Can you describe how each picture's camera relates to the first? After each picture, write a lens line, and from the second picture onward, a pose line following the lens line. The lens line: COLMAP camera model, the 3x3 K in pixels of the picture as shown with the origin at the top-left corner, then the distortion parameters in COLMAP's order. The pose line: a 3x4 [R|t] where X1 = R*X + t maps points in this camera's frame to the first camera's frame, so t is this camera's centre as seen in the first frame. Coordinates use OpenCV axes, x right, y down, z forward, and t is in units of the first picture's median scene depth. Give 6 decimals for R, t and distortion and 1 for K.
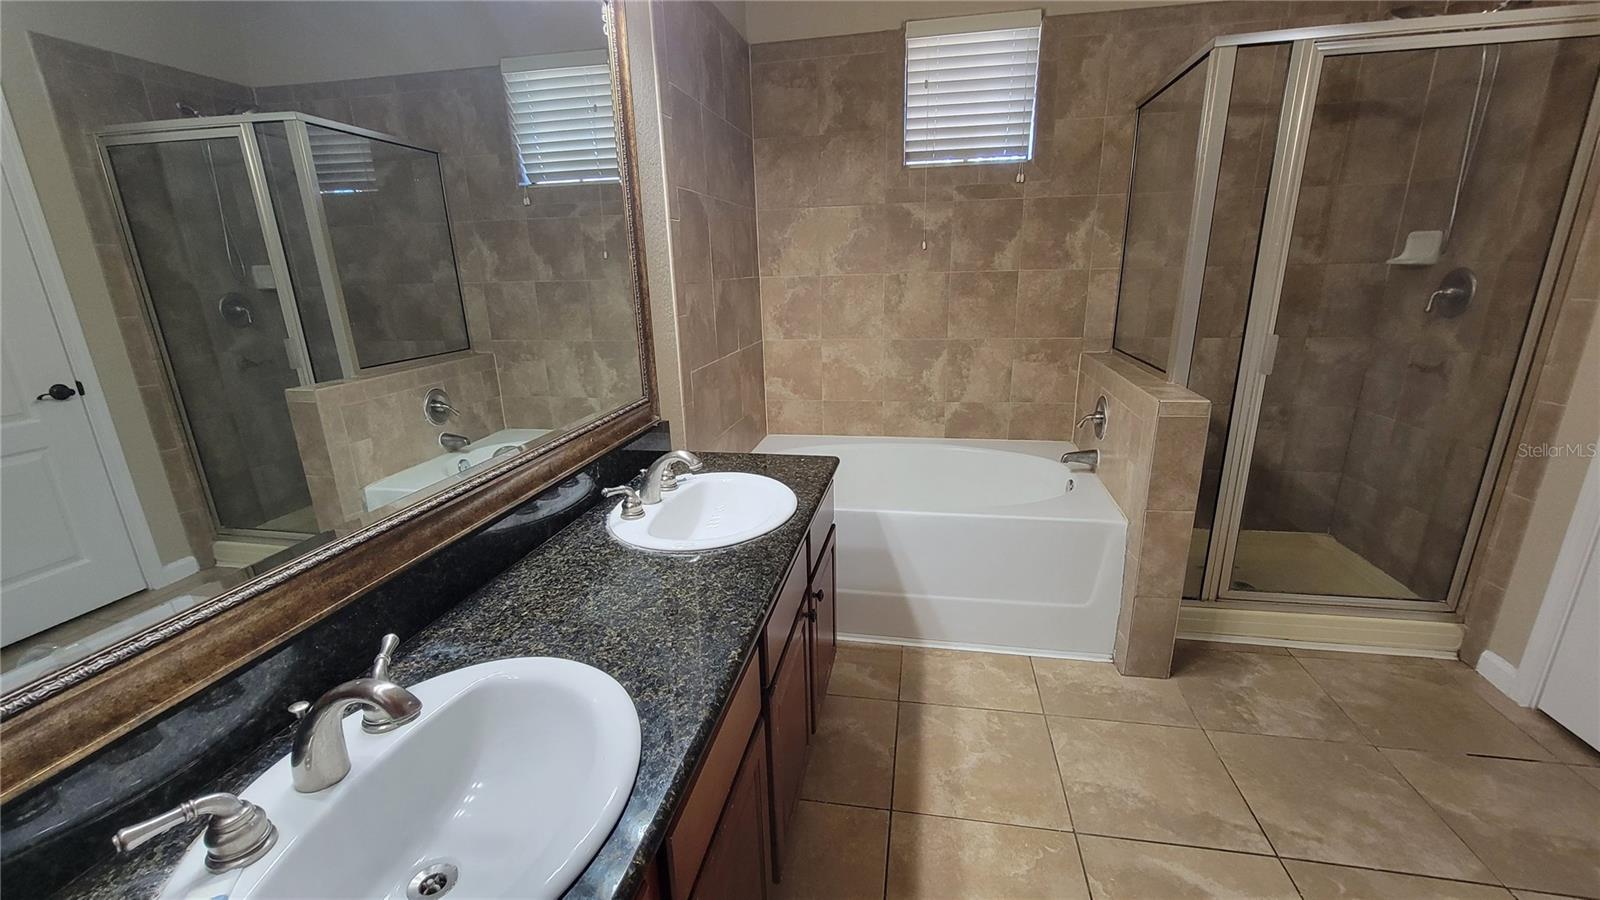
lens RADIAL K [[655.8, 0, 798.9], [0, 655.8, 470.1], [0, 0, 1]] dist [-0.002555, 0.003544]
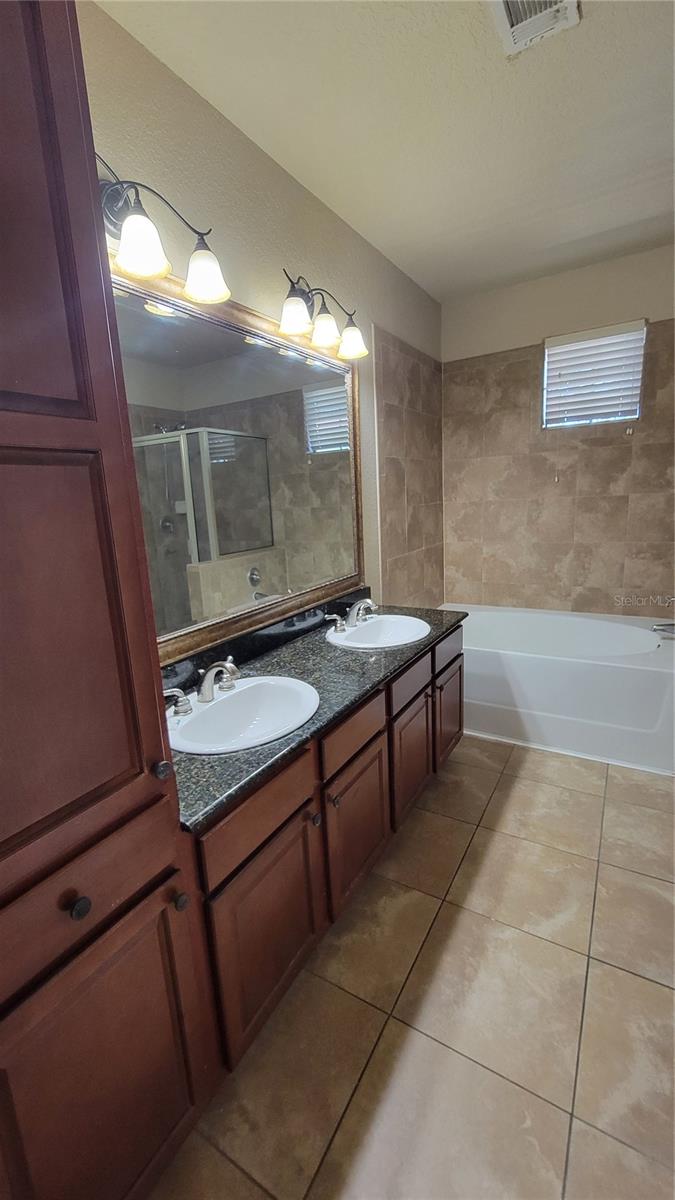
lens RADIAL K [[492.0, 0, 317.8], [0, 492.0, 597.9], [0, 0, 1]] dist [-0.002989, 0.001148]
pose [[0.930632, 0.049514, -0.362590, 0.107877], [-0.079292, 0.994550, -0.067703, 0.039621], [0.357262, 0.091757, 0.929486, -0.195130]]
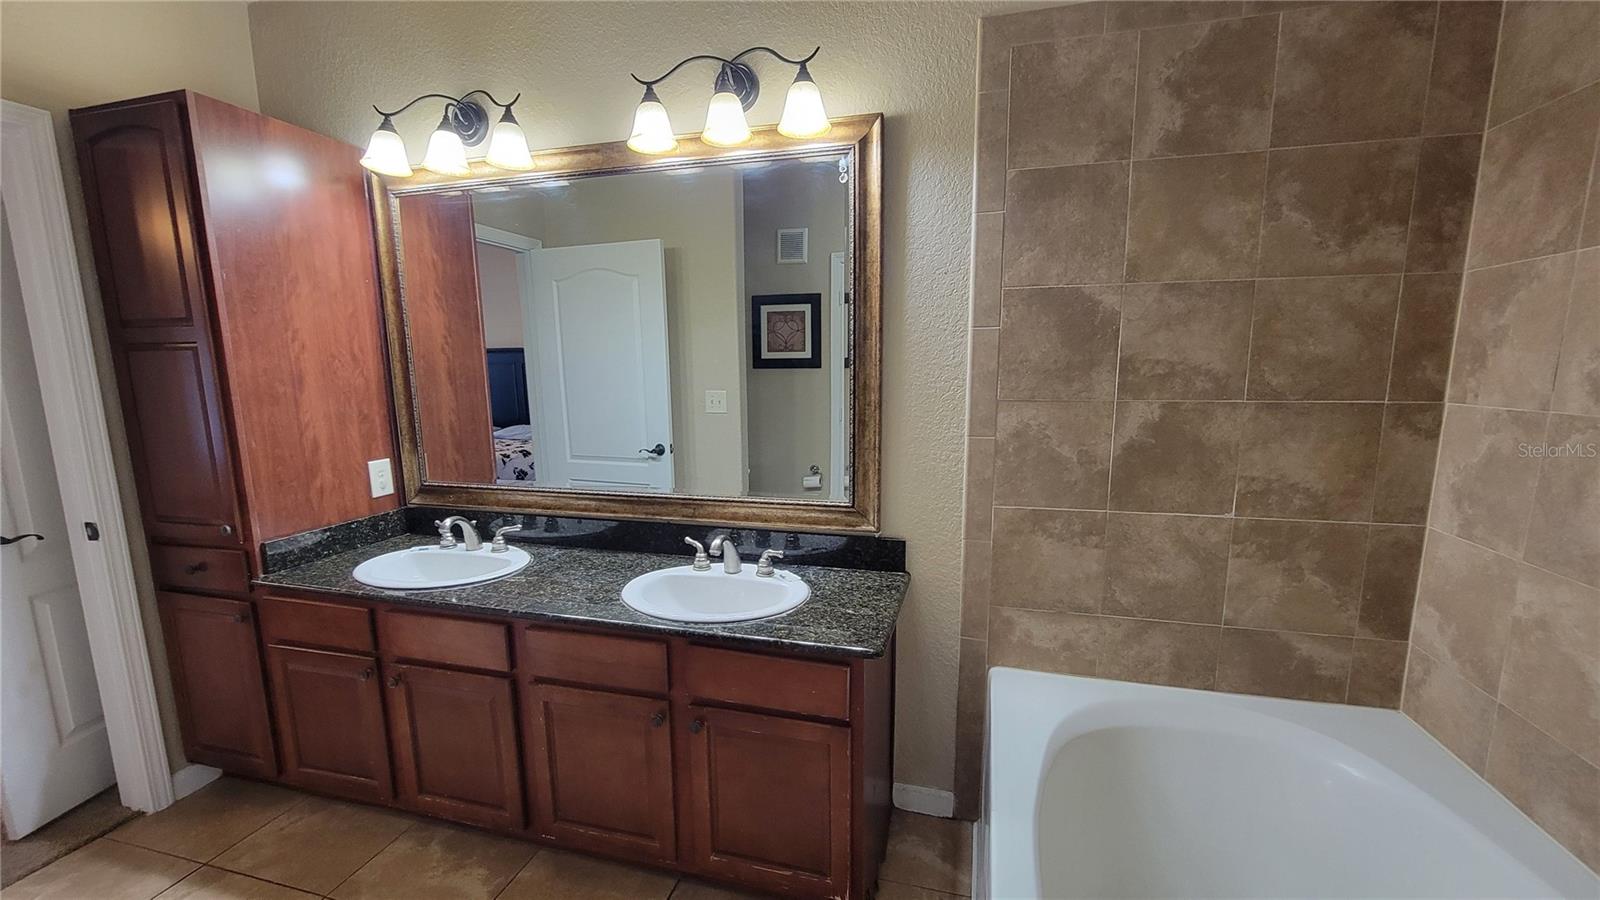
lens RADIAL K [[656.0, 0, 799.2], [0, 656.0, 470.7], [0, 0, 1]] dist [-0.002989, 0.001148]
pose [[-0.078782, 0.194483, -0.977737, 0.510313], [-0.283897, 0.935796, 0.209016, -0.231750], [0.955613, 0.294043, -0.018510, 0.613460]]
